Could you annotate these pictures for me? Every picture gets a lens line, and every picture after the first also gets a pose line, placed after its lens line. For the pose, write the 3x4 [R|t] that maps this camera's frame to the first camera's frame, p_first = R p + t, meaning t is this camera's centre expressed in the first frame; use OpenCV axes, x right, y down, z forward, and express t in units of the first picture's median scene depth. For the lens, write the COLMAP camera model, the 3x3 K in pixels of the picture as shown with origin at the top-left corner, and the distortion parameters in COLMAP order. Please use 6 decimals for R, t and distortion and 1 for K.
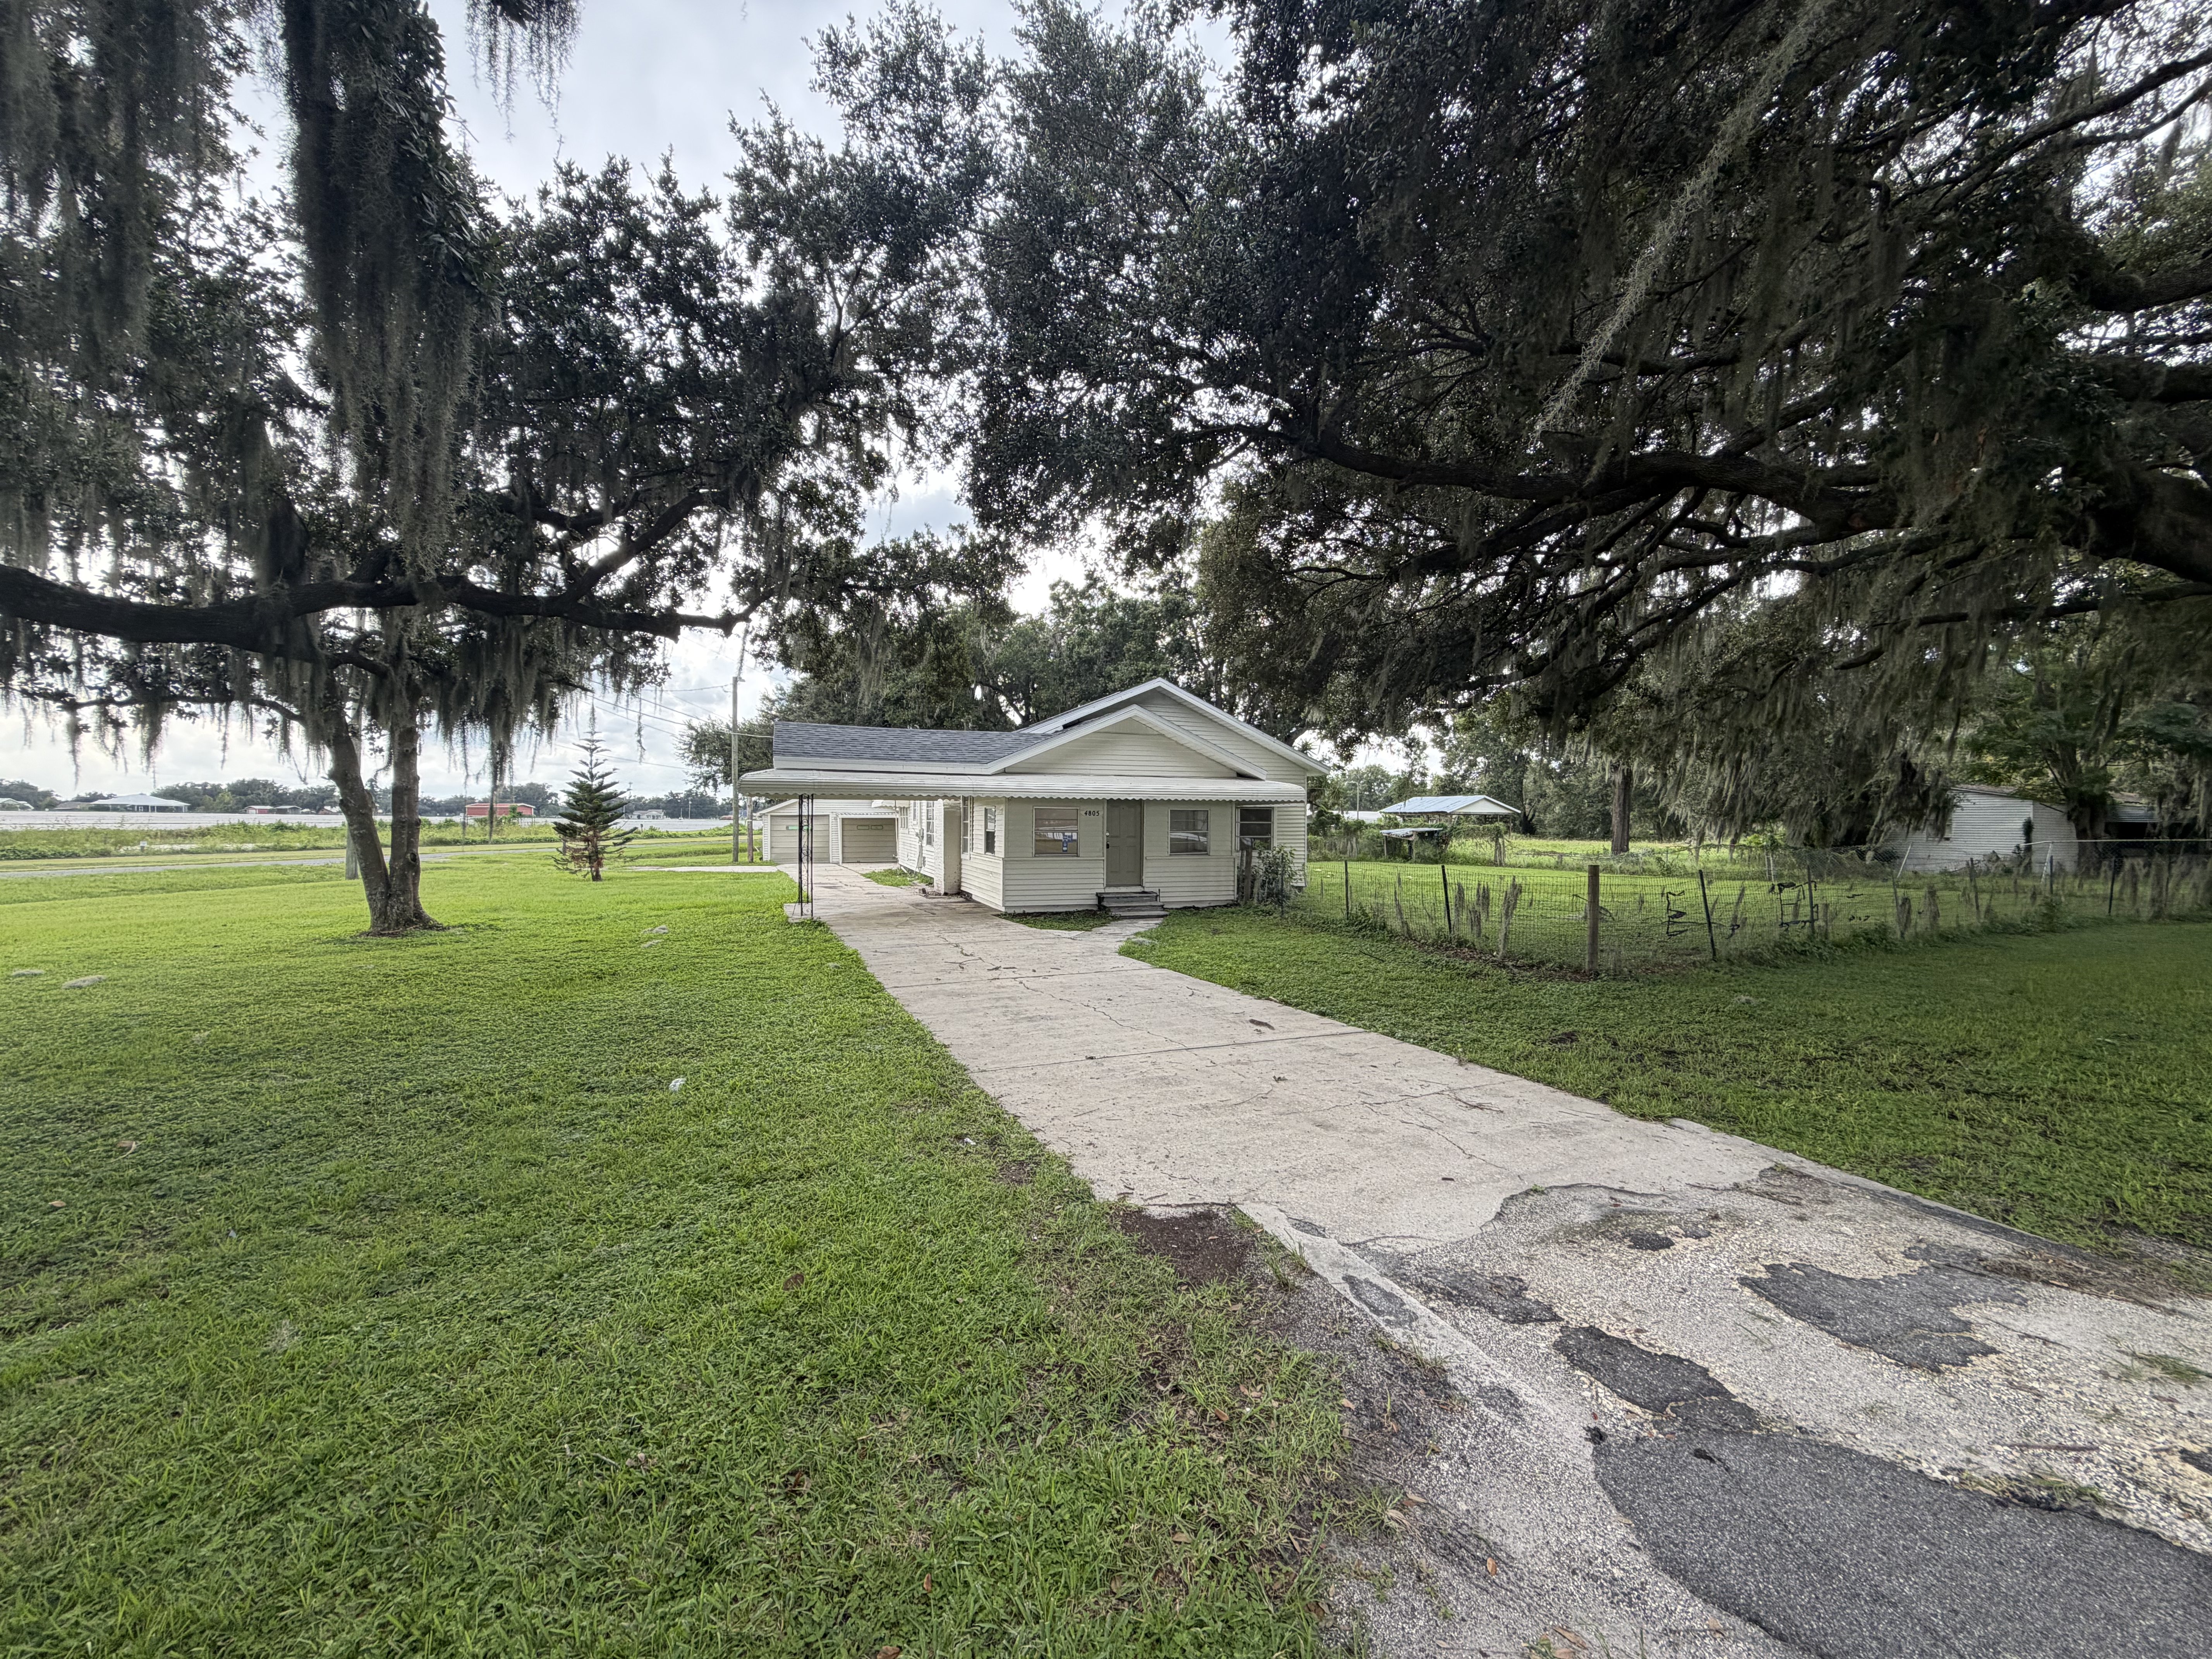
lens RADIAL K [[887.3, 0, 1106.0], [0, 887.3, 829.5], [0, 0, 1]] dist [0.000693, 0.000119]
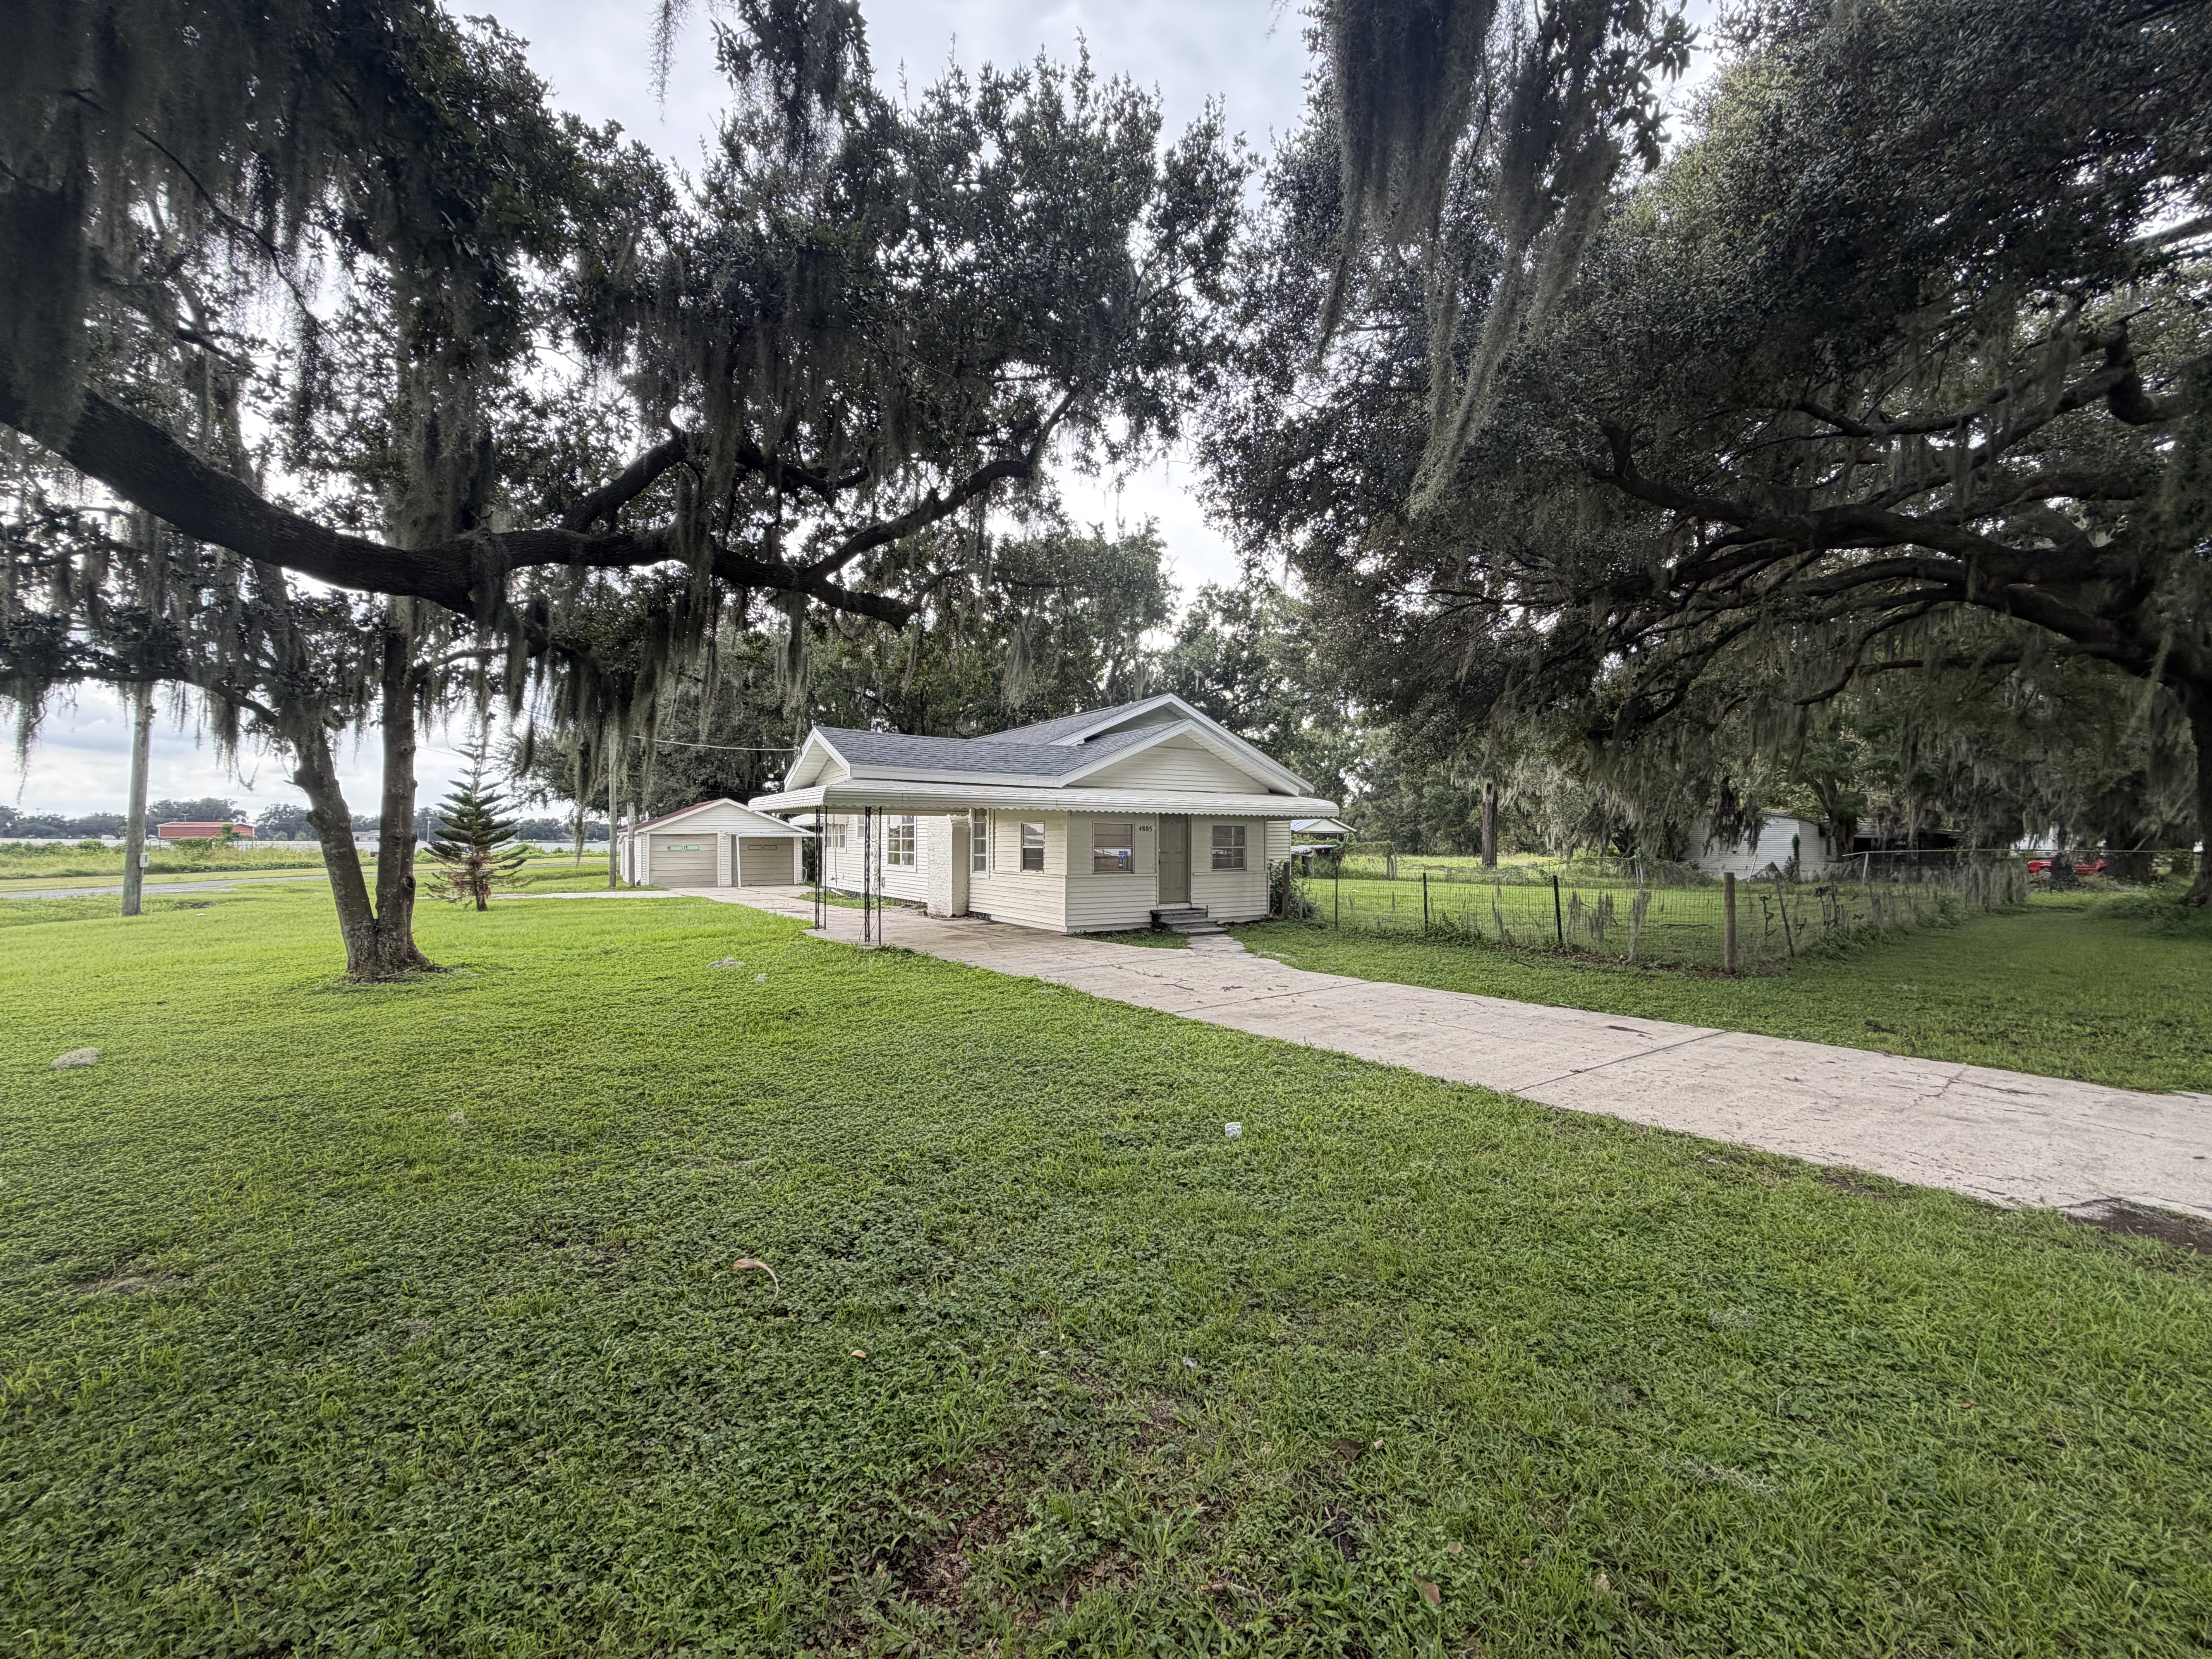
lens RADIAL K [[886.8, 0, 1105.5], [0, 886.8, 785.5], [0, 0, 1]] dist [0.000257, -0.000120]
pose [[0.974870, 0.010336, 0.222537, -0.264090], [0.005899, 0.997375, -0.072167, 0.004473], [-0.222699, 0.071666, 0.972250, 0.053314]]
